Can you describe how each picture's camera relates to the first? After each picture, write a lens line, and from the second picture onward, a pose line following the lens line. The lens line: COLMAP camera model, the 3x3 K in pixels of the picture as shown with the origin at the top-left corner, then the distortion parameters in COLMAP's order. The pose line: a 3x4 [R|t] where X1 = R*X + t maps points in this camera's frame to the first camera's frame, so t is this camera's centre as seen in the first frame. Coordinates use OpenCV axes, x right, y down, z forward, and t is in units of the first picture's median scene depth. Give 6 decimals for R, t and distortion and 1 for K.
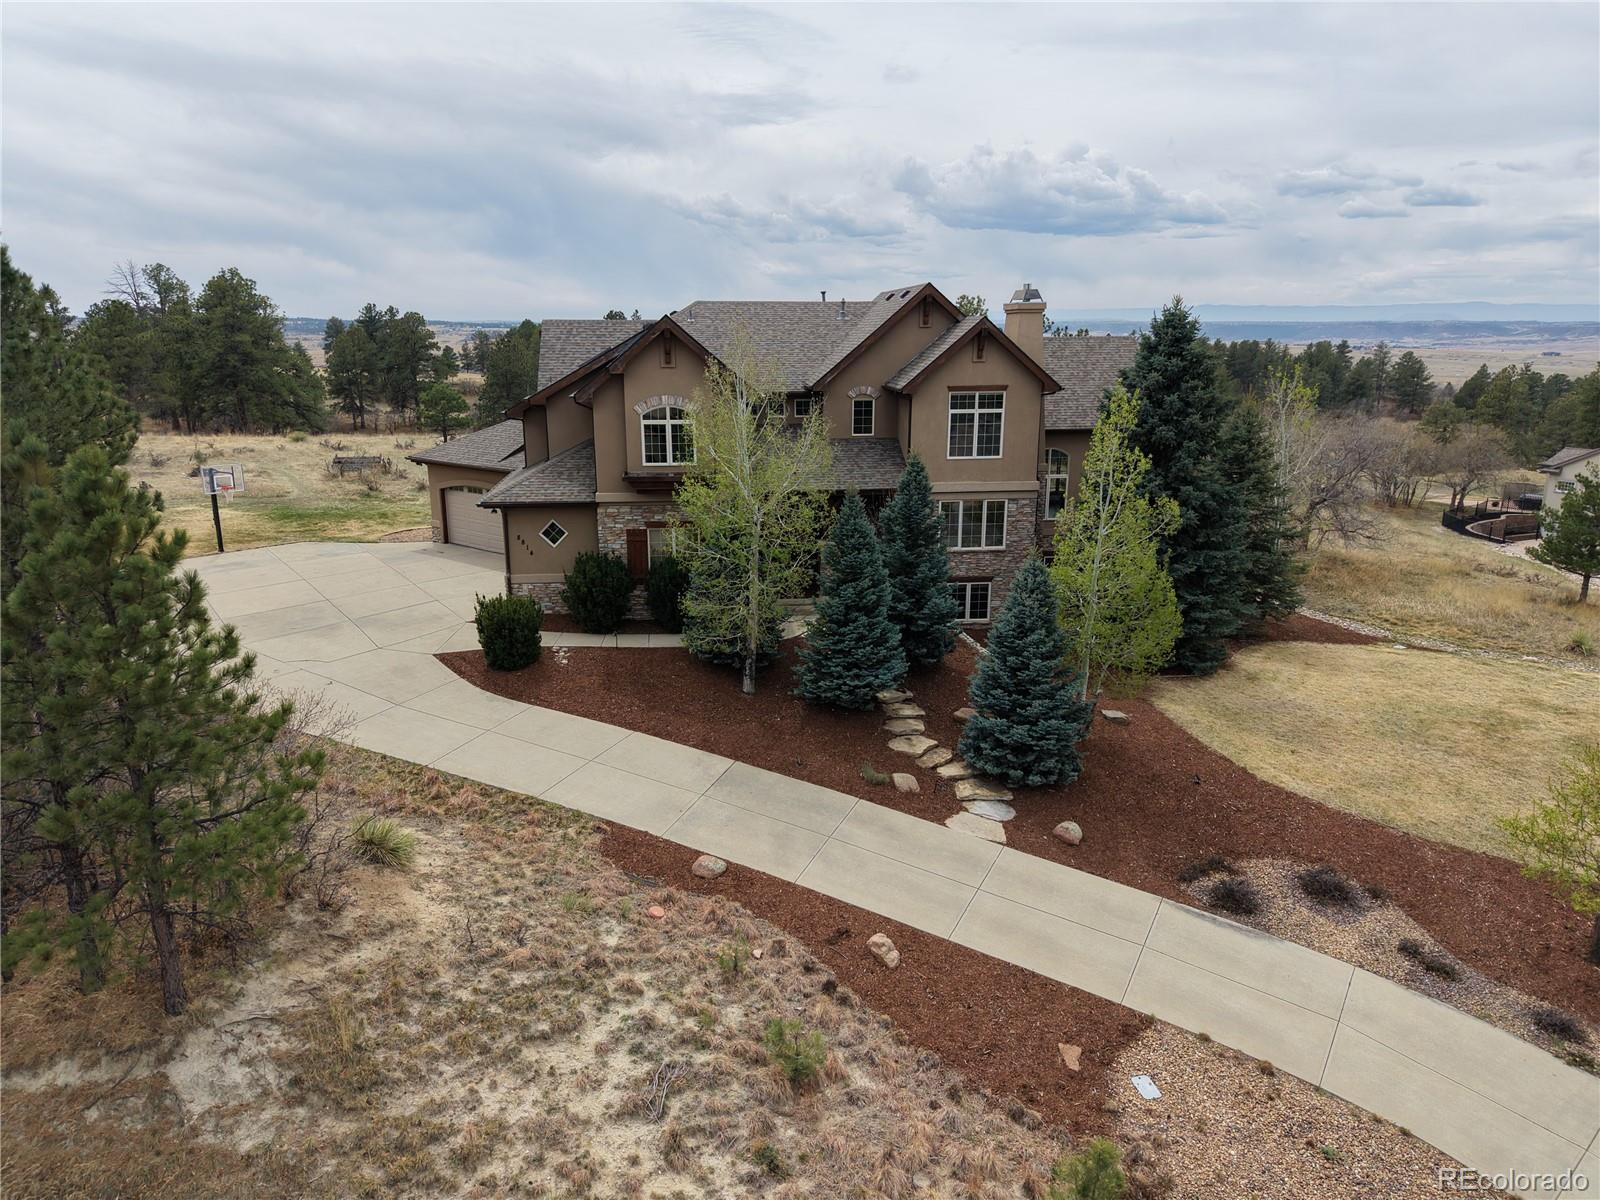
lens RADIAL K [[1039.1, 0, 800.0], [0, 1039.1, 600.0], [0, 0, 1]] dist [0.018204, -0.002844]
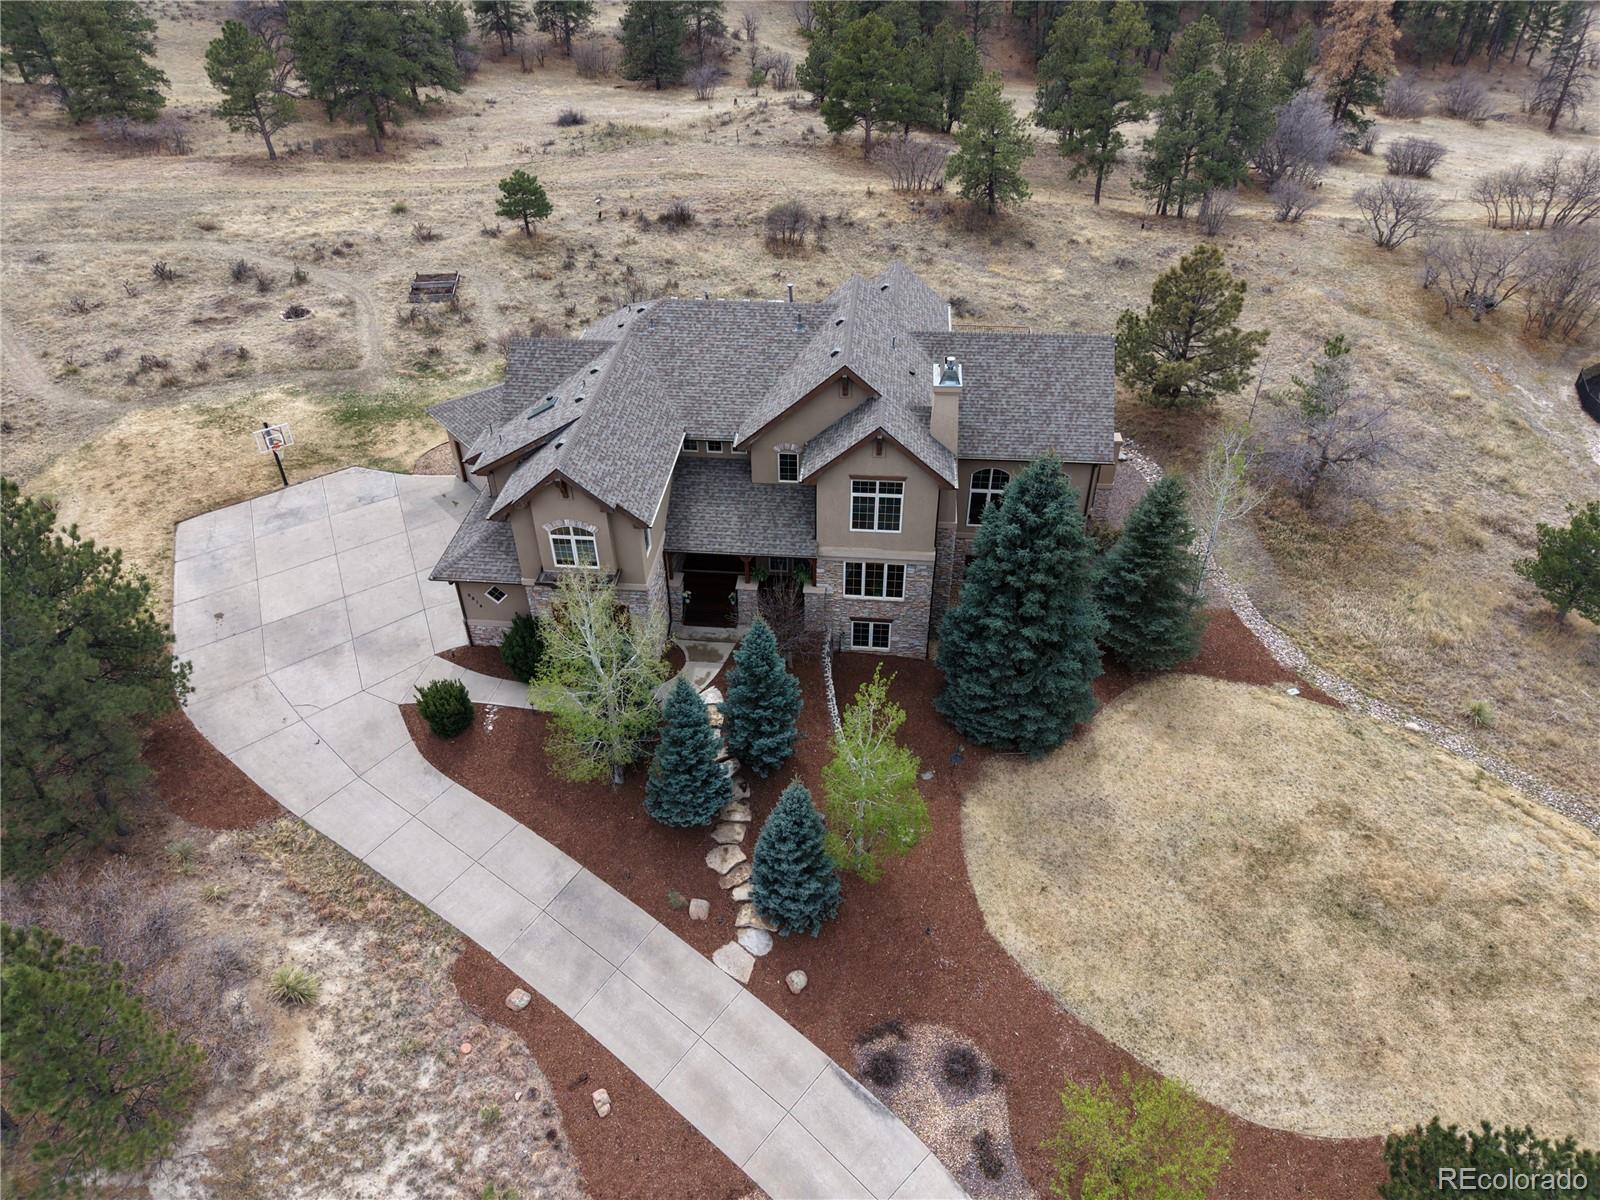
lens RADIAL K [[1046.7, 0, 802.4], [0, 1046.7, 579.3], [0, 0, 1]] dist [0.010632, -0.000774]
pose [[0.979327, 0.117908, -0.164369, 0.420251], [-0.044728, 0.918665, 0.392497, -0.778594], [0.197278, -0.377031, 0.904947, -0.035846]]
